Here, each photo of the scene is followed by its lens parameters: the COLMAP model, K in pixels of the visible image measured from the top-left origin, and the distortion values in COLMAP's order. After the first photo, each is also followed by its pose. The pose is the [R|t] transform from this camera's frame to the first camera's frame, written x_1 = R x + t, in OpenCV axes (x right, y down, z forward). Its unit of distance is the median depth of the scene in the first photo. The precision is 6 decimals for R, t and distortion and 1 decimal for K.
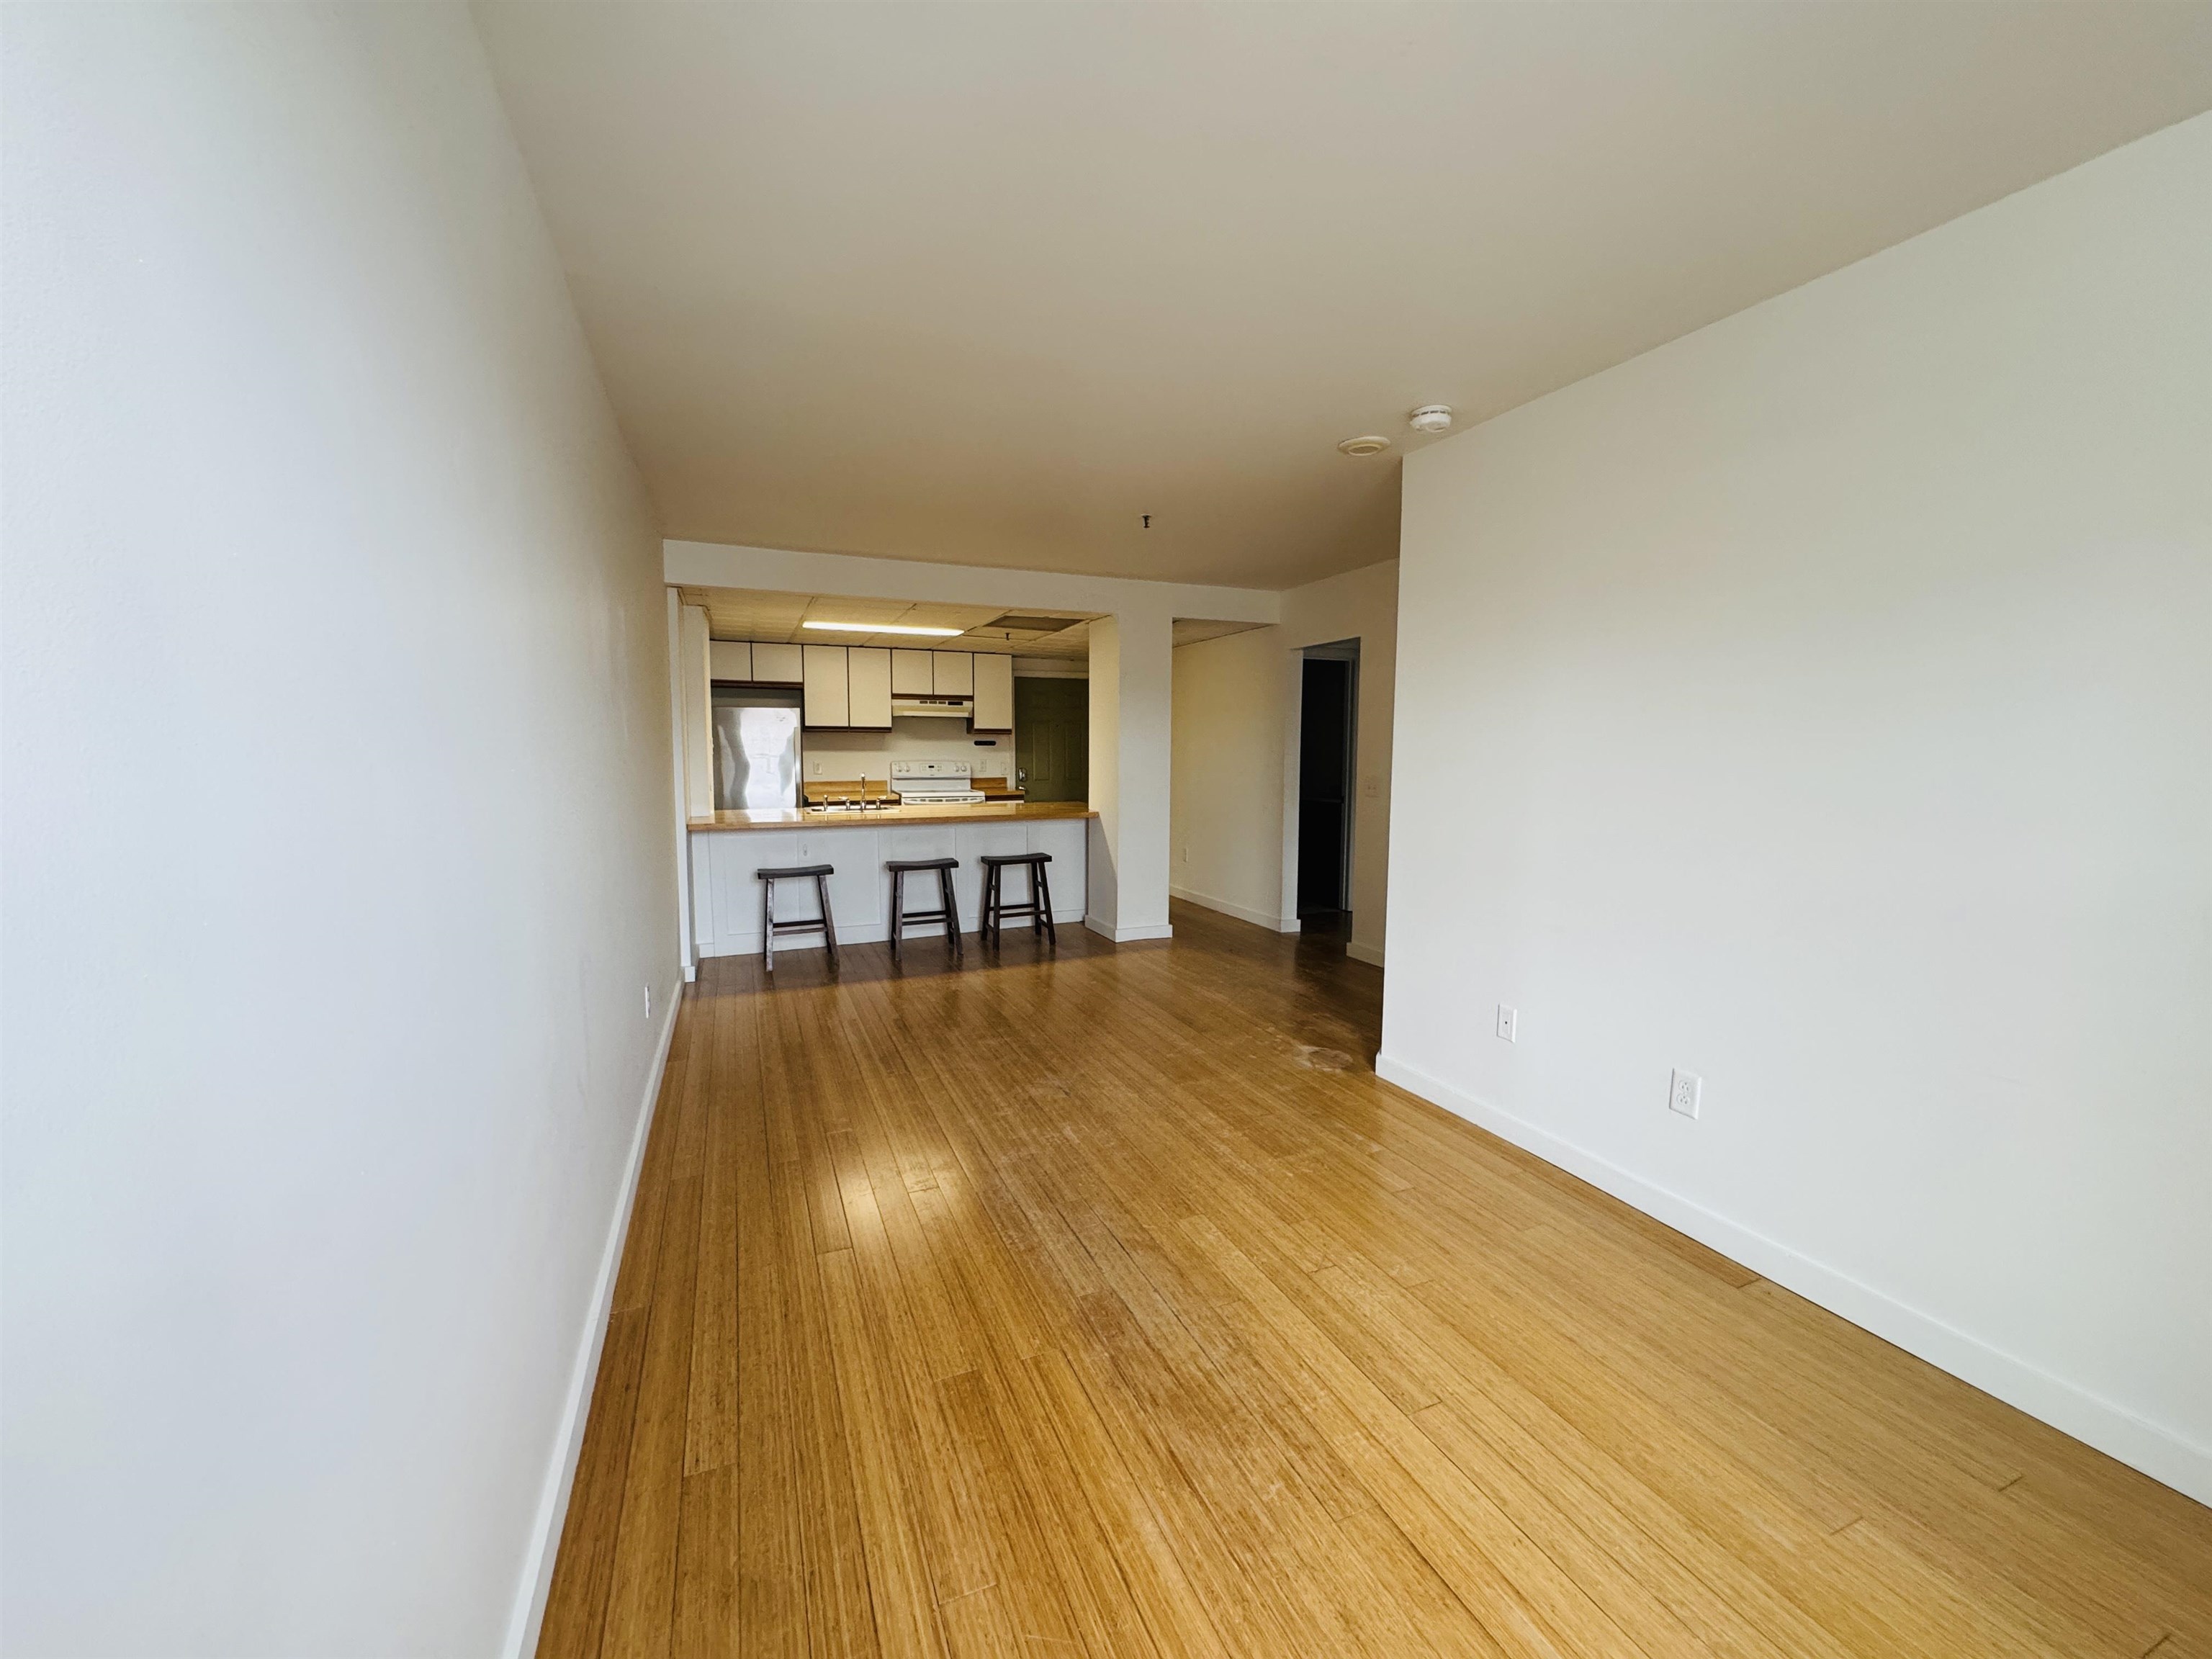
lens RADIAL K [[877.3, 0, 1101.9], [0, 877.3, 828.1], [0, 0, 1]] dist [-0.003371, 0.000158]
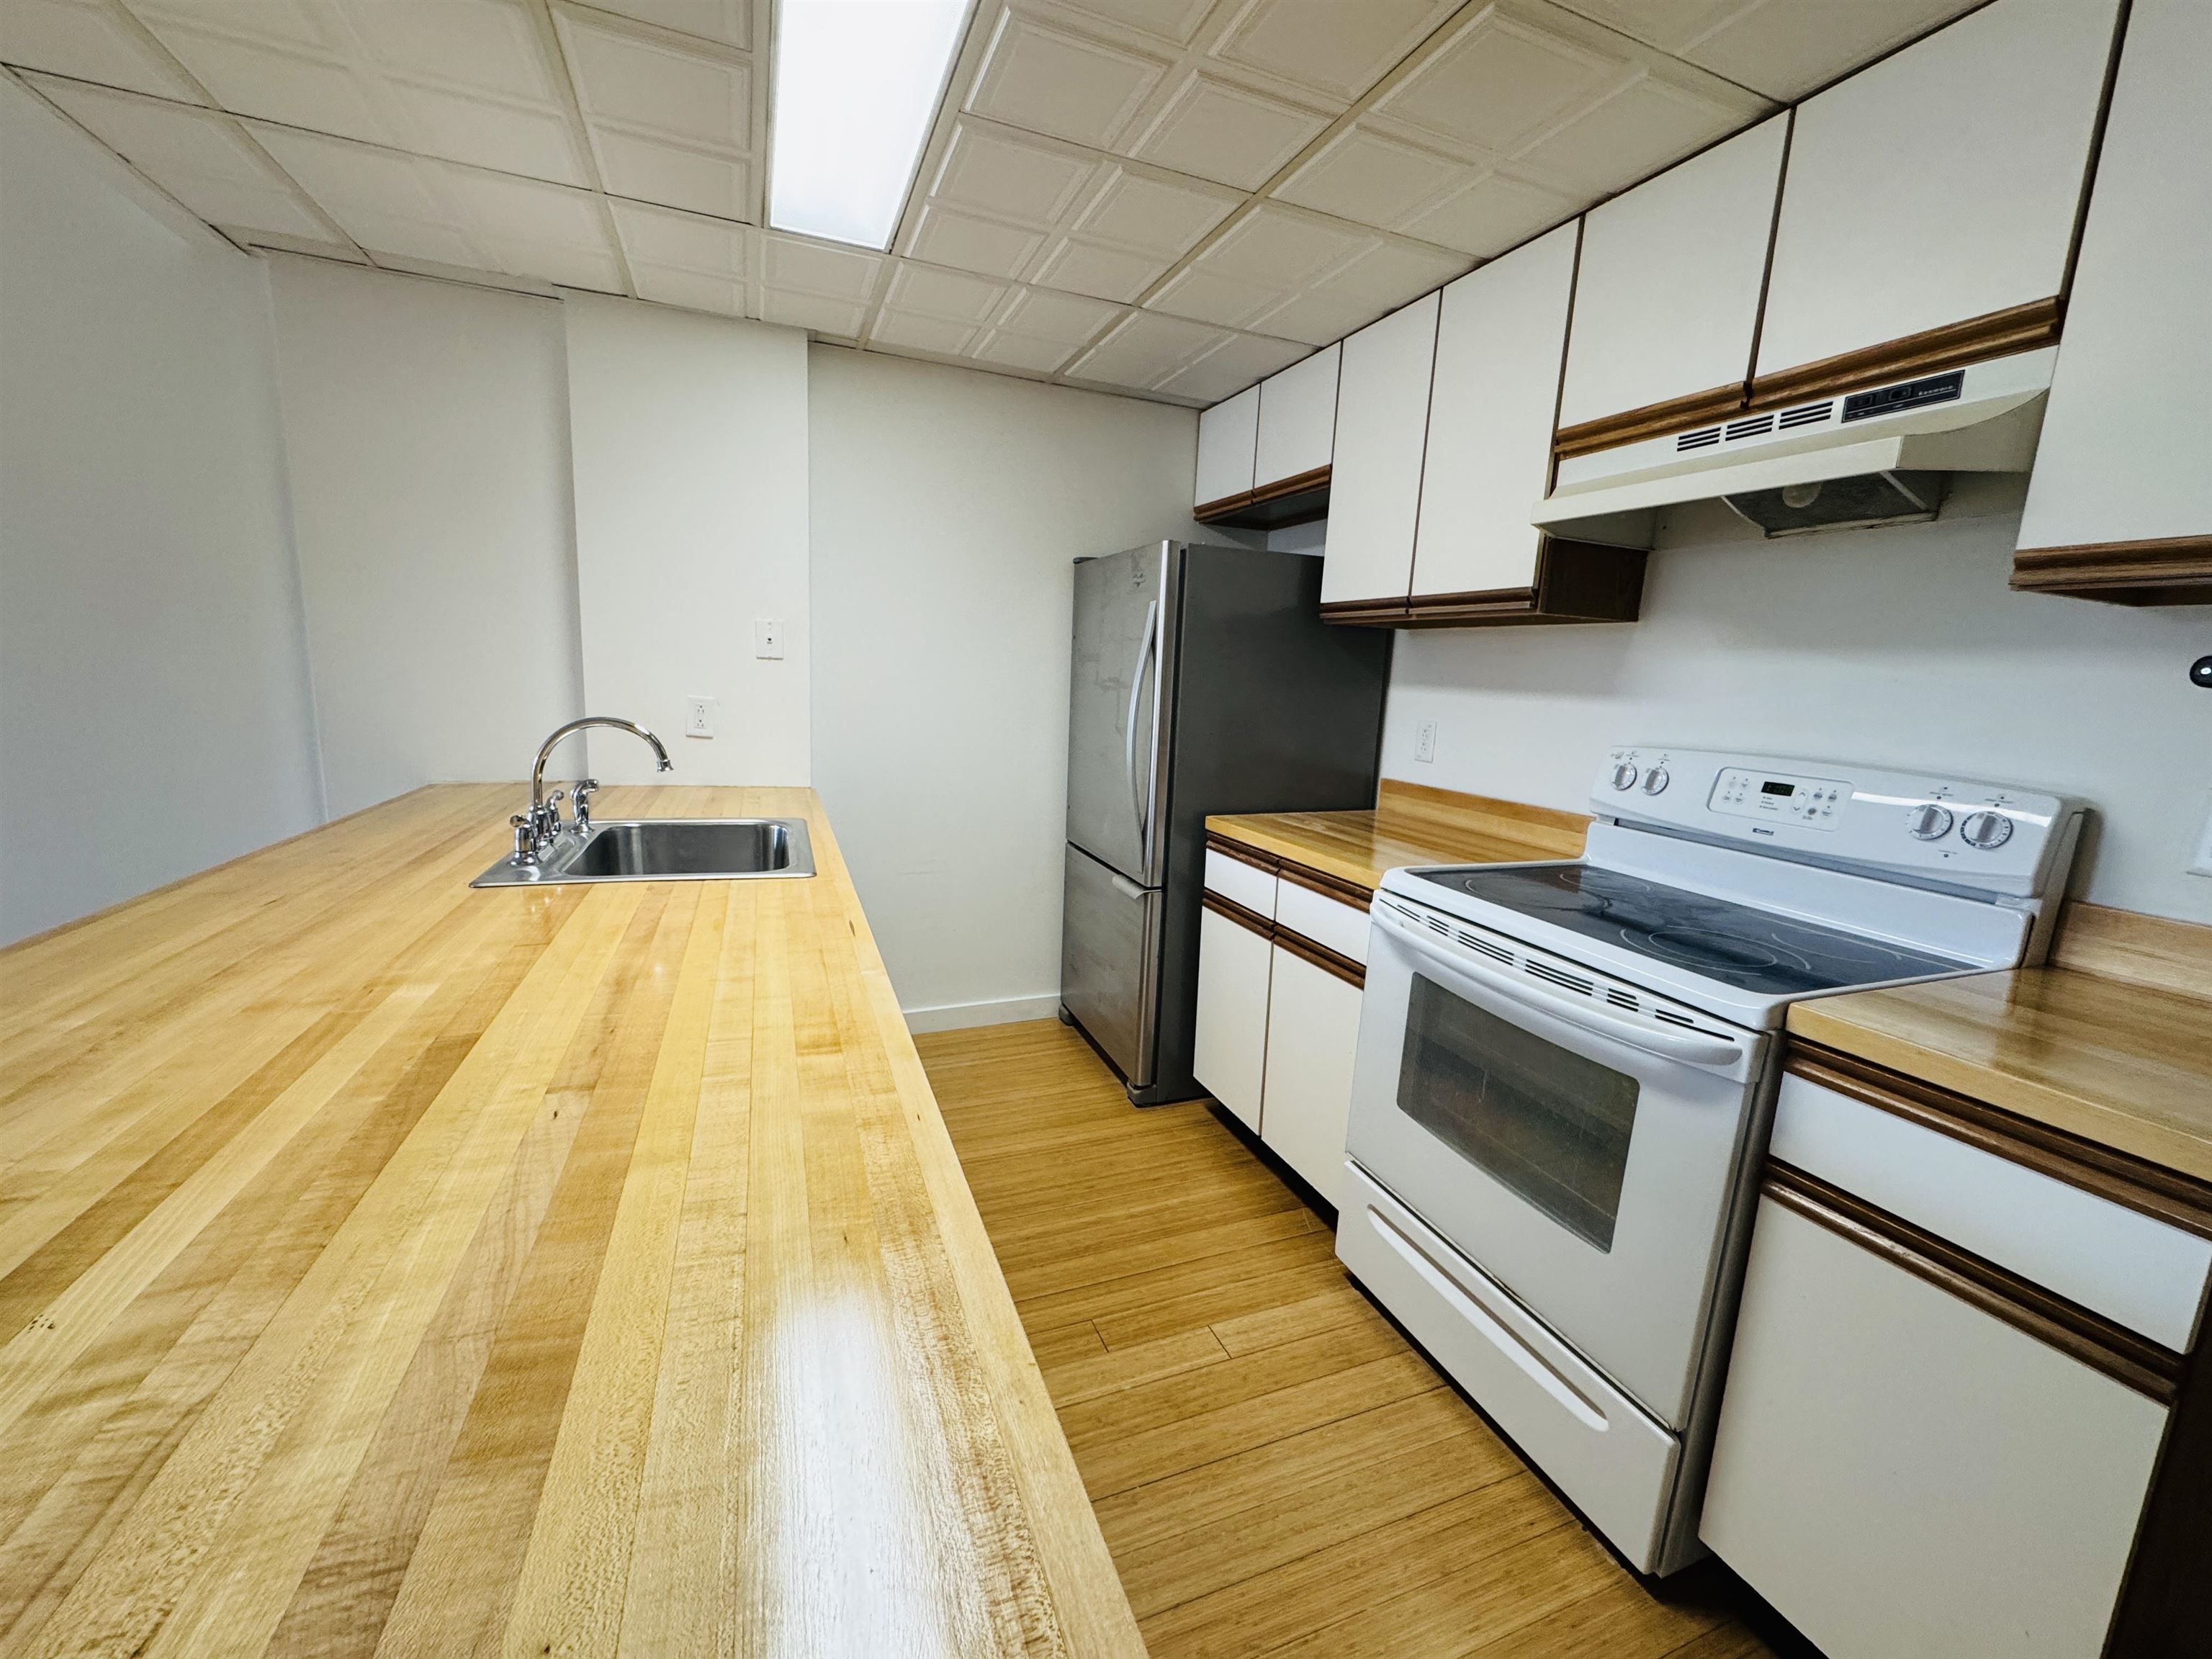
lens RADIAL K [[877.3, 0, 1101.9], [0, 877.3, 828.1], [0, 0, 1]] dist [-0.003371, 0.000158]
pose [[-0.013835, 0.172626, -0.984890, -0.001216], [-0.141136, 0.974786, 0.172838, -0.073984], [0.989894, 0.141395, 0.010878, 0.853574]]
